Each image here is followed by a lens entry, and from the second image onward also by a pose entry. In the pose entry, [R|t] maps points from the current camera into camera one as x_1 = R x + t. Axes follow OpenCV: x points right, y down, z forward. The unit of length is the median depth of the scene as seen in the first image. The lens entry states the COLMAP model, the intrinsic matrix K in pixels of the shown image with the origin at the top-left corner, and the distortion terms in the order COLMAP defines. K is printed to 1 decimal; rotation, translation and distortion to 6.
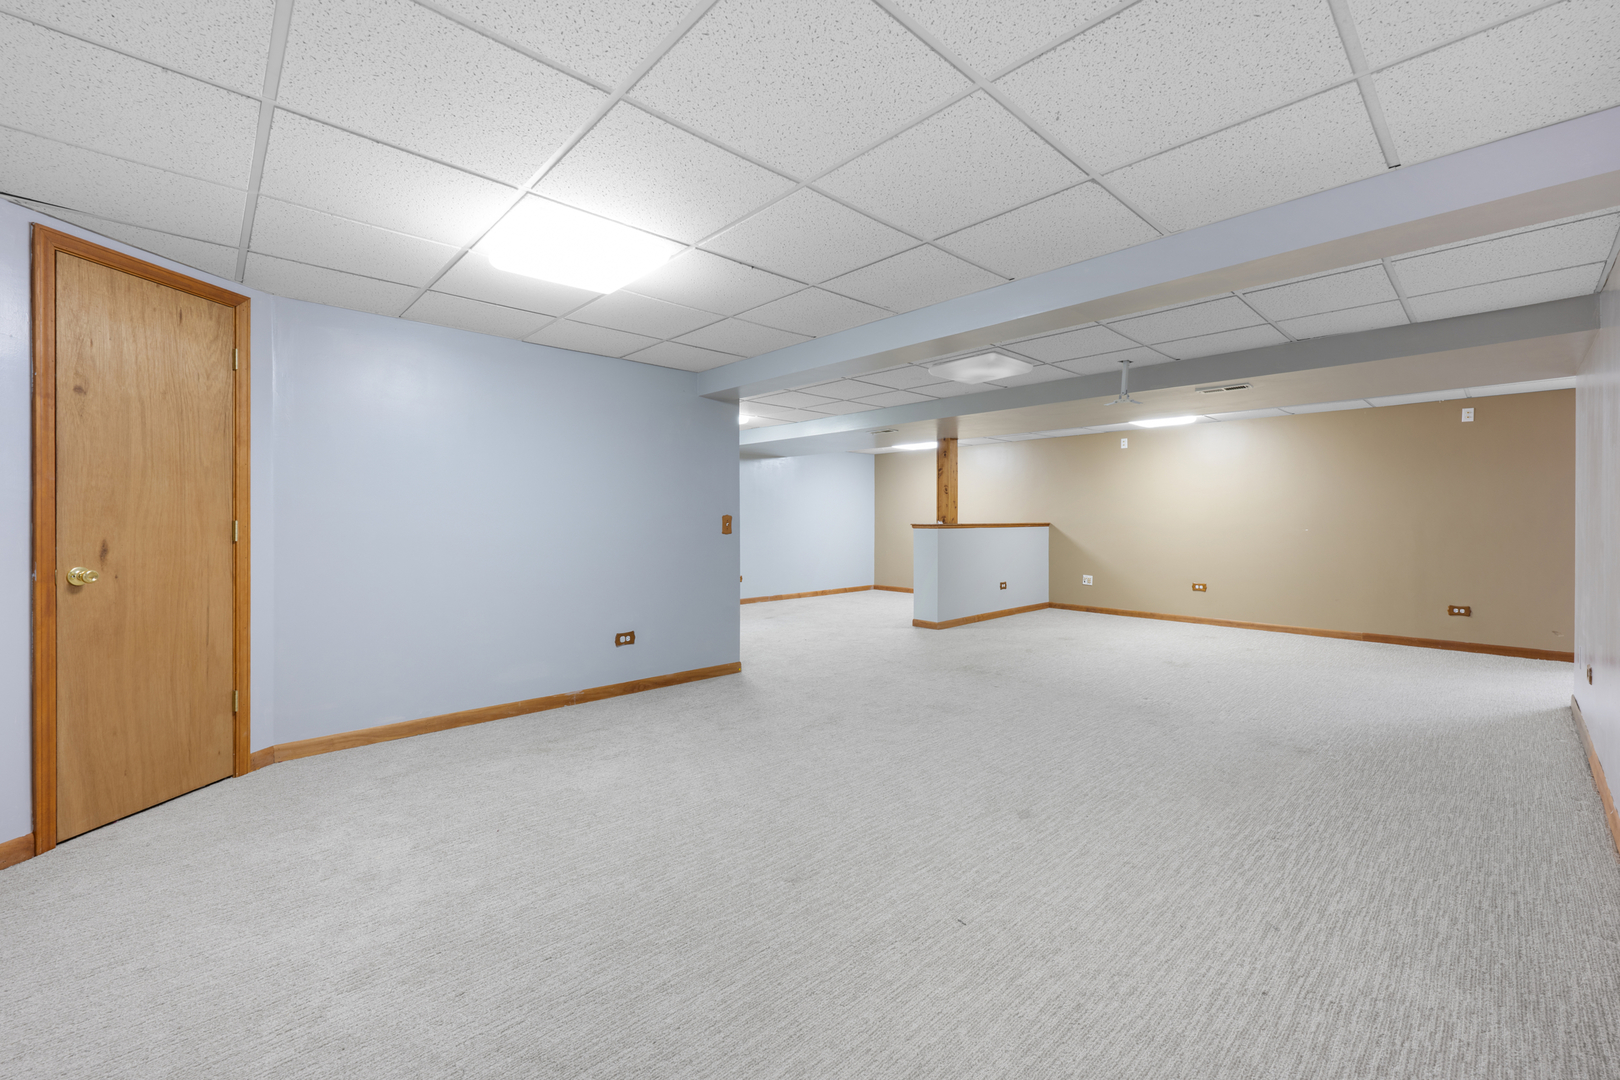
lens RADIAL K [[649.9, 0, 807.1], [0, 649.9, 526.9], [0, 0, 1]] dist [-0.001429, -0.000321]
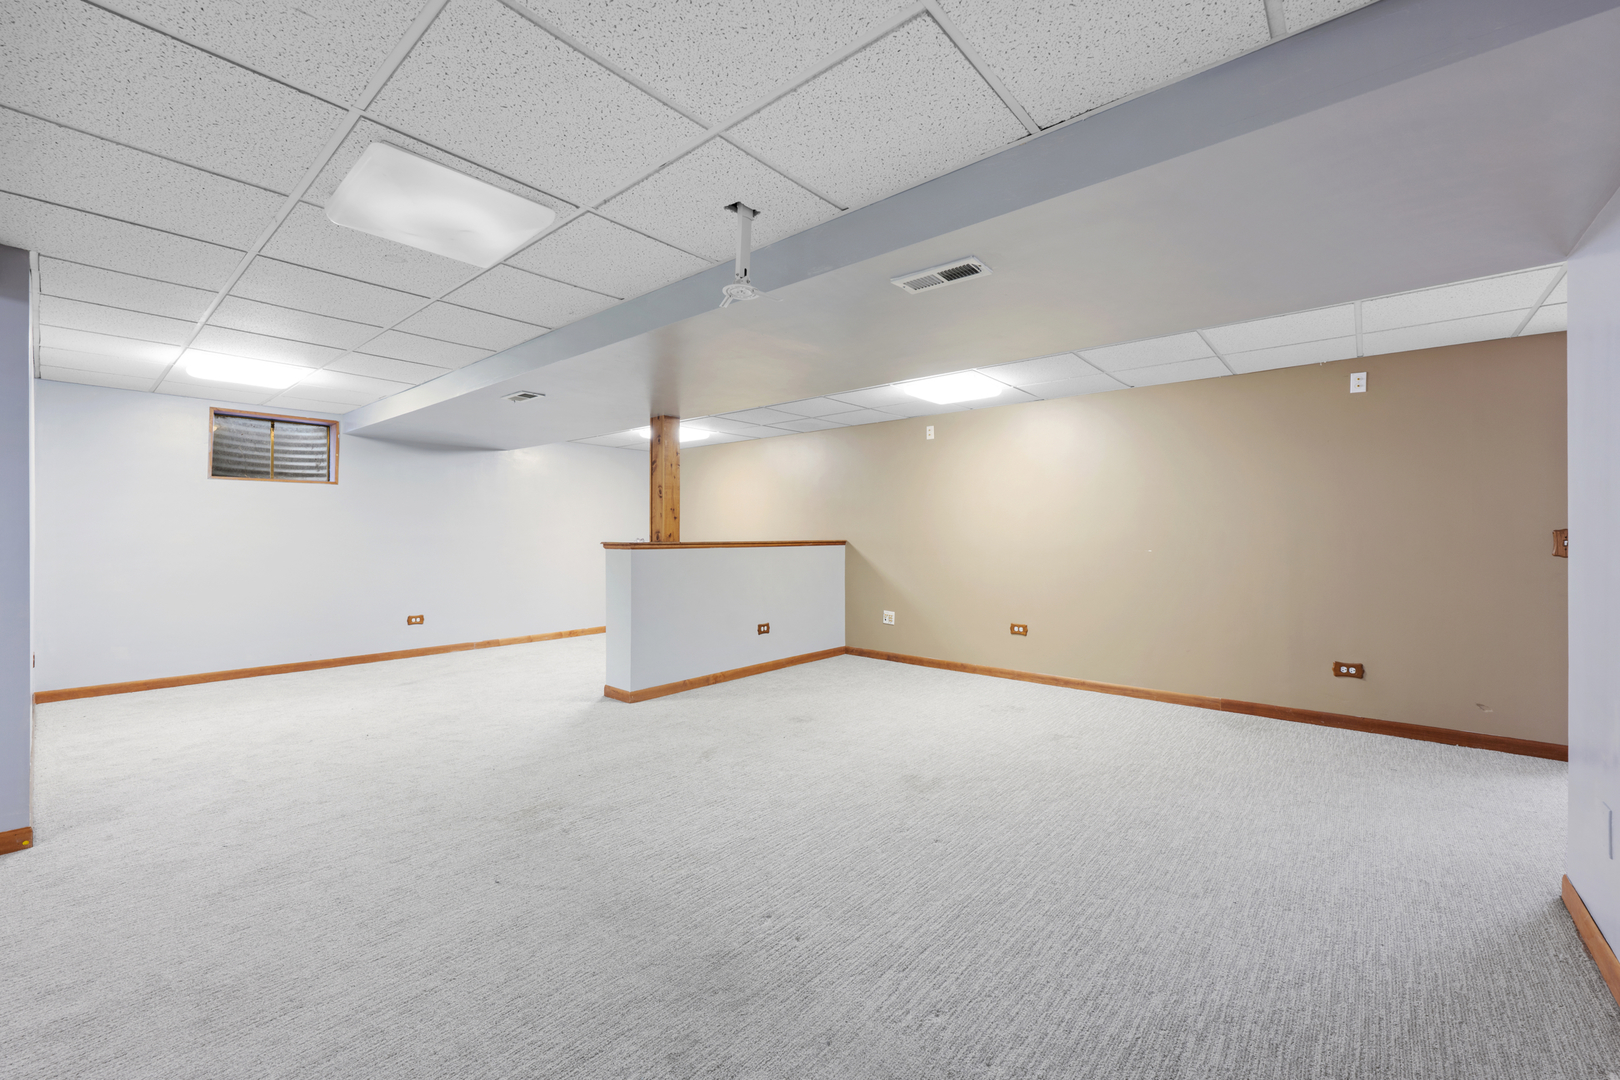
lens RADIAL K [[649.9, 0, 810.7], [0, 649.9, 539.7], [0, 0, 1]] dist [-0.001429, -0.000321]
pose [[0.993271, 0.000681, 0.115811, 0.291384], [0.000118, 0.999976, -0.006898, -0.002446], [-0.115813, 0.006865, 0.993247, 0.308832]]
